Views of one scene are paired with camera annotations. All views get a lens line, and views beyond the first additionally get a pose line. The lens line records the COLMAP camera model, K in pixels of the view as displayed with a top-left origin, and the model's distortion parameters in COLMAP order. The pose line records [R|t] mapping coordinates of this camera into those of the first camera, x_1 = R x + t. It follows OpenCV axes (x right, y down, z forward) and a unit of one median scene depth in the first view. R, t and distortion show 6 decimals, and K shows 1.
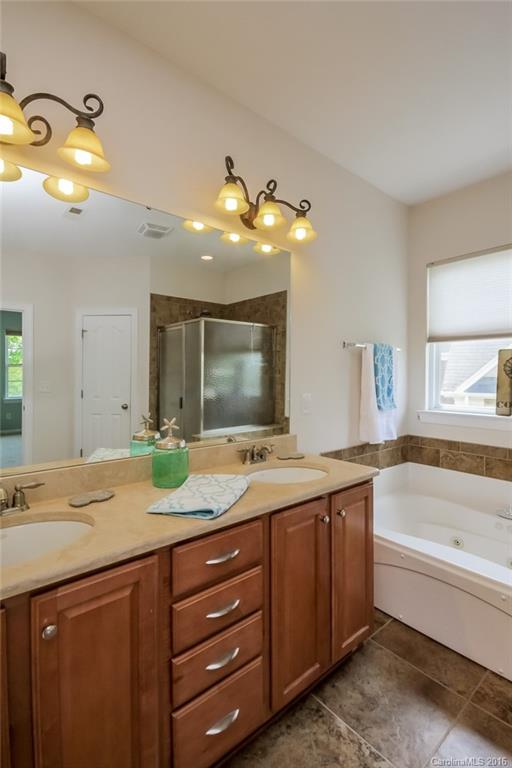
lens RADIAL K [[362.9, 0, 258.1], [0, 362.9, 383.1], [0, 0, 1]] dist [0.003047, -0.001855]
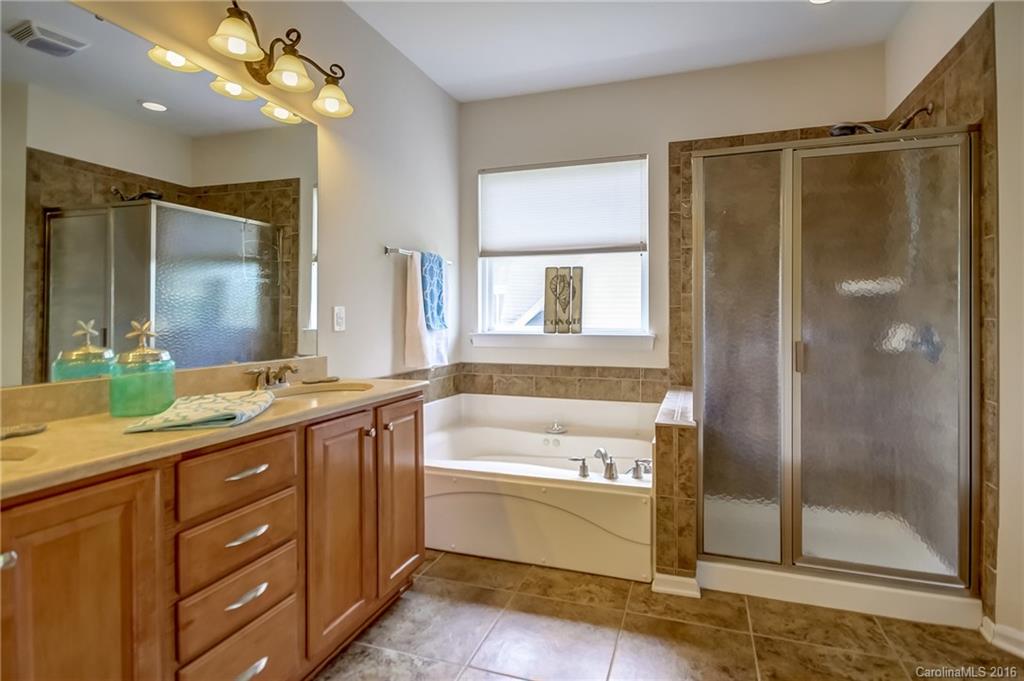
lens RADIAL K [[483.9, 0, 549.8], [0, 483.9, 312.1], [0, 0, 1]] dist [0.003047, -0.001855]
pose [[0.840731, -0.000185, 0.541453, -0.064072], [0.010006, 0.999834, -0.015196, 0.075592], [-0.541361, 0.018194, 0.840594, -0.170948]]
